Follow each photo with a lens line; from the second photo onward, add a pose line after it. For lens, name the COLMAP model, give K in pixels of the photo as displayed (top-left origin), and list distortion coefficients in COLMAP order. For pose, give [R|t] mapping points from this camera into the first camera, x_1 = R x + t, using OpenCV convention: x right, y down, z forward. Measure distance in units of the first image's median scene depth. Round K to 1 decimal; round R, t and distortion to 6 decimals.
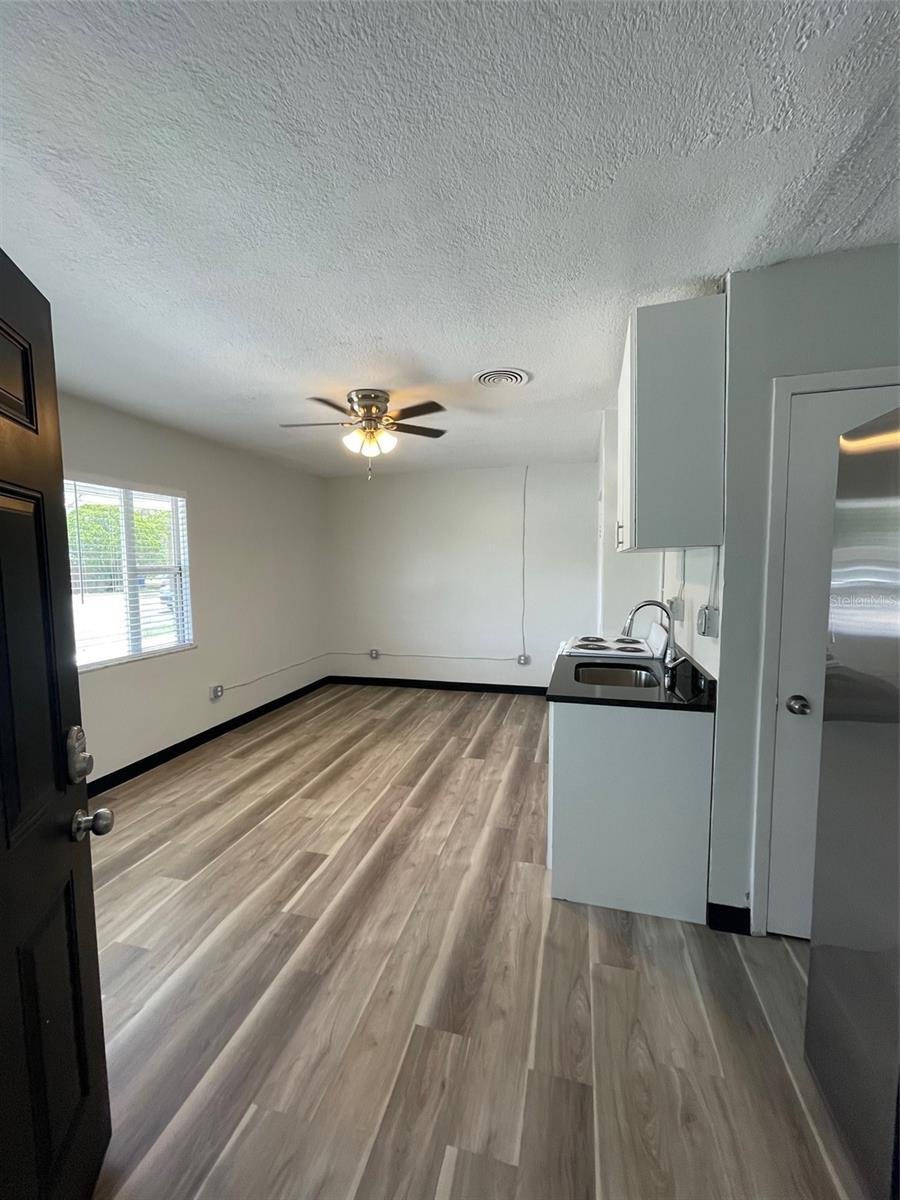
lens RADIAL K [[486.4, 0, 448.0], [0, 486.4, 602.5], [0, 0, 1]] dist [-0.002182, 0.000392]
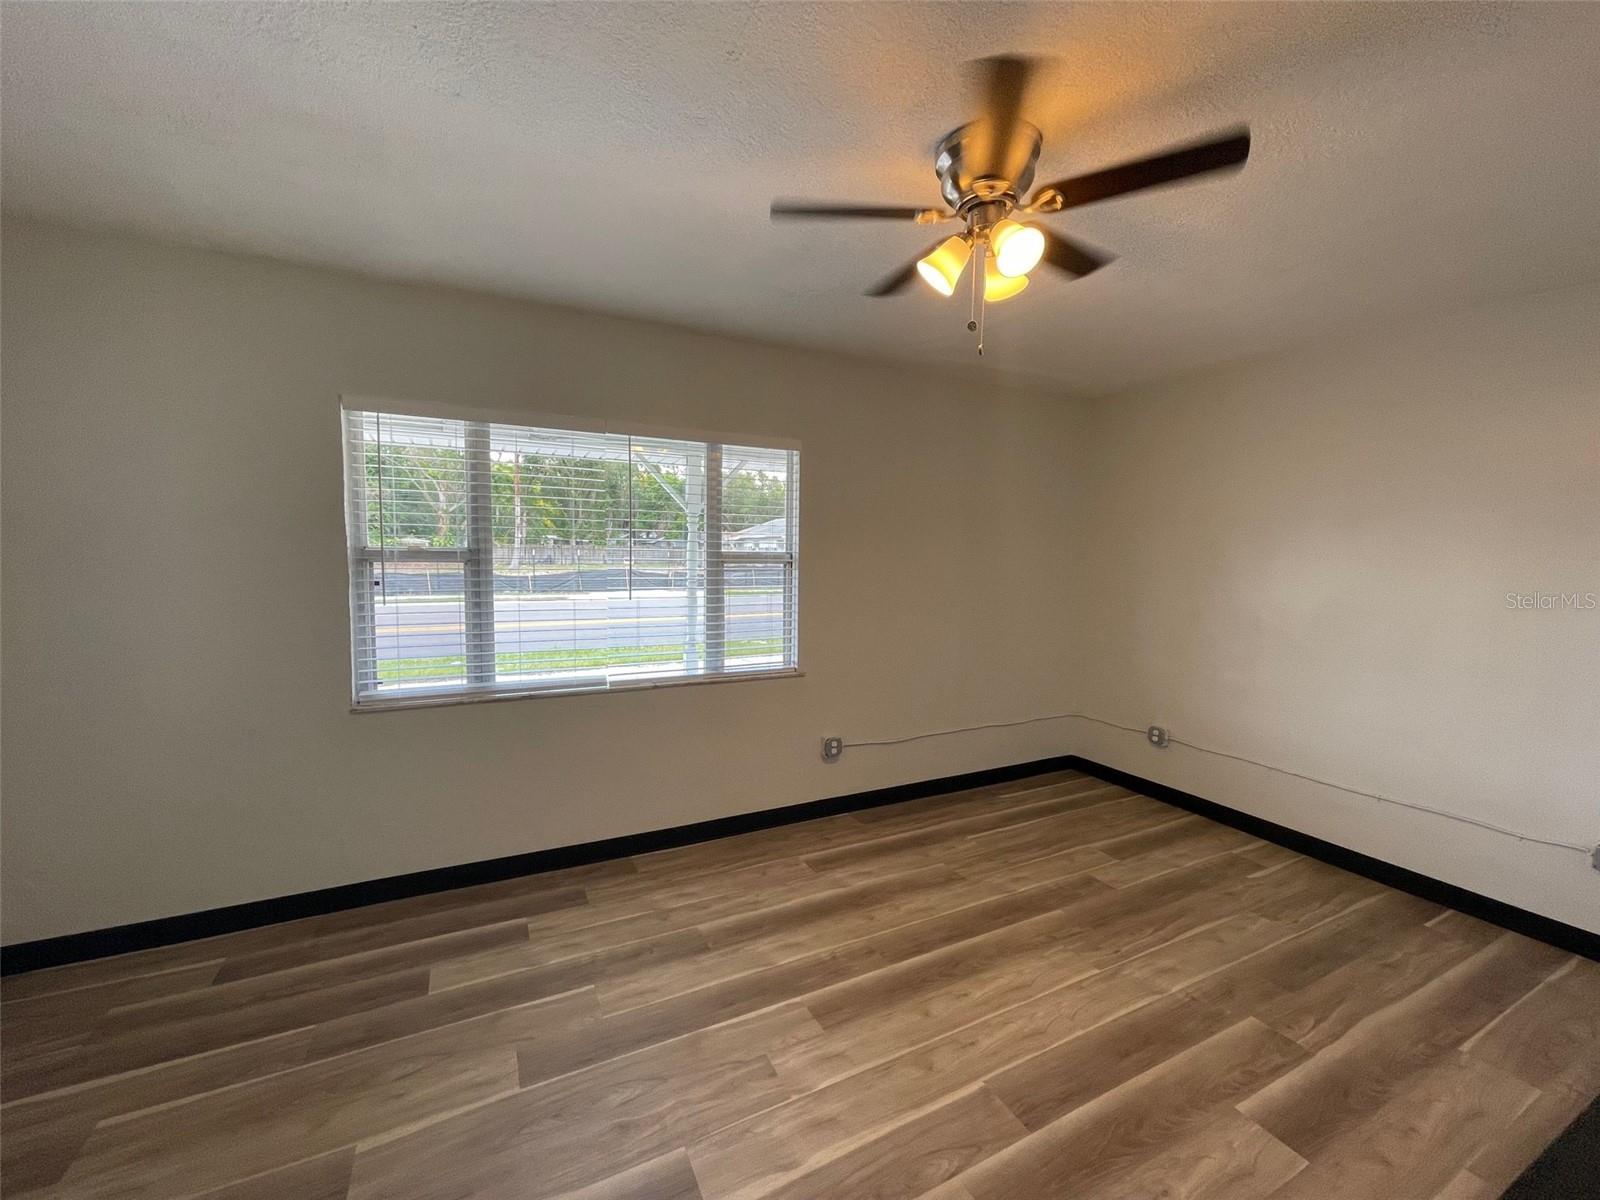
lens RADIAL K [[648.5, 0, 800.0], [0, 648.5, 600.0], [0, 0, 1]] dist [-0.002182, 0.000392]
pose [[0.668773, 0.075169, -0.739657, 0.186049], [-0.078520, 0.996453, 0.030271, -0.054016], [0.739309, 0.037834, 0.672303, 0.584969]]
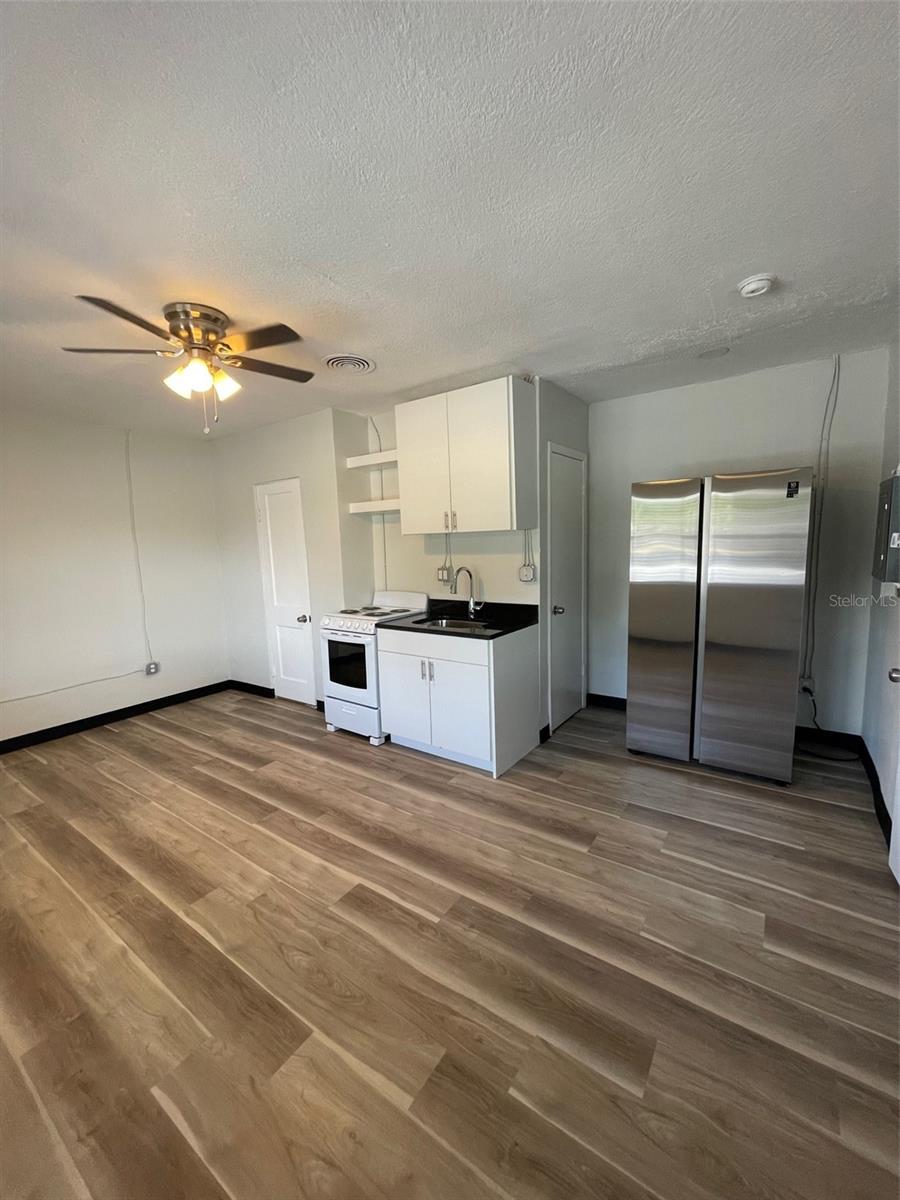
lens RADIAL K [[486.4, 0, 448.0], [0, 486.4, 602.5], [0, 0, 1]] dist [-0.002182, 0.000392]
pose [[0.340959, -0.121009, 0.932257, -0.845599], [0.103417, 0.990490, 0.090744, -0.030754], [-0.934372, 0.065471, 0.350231, 0.471523]]
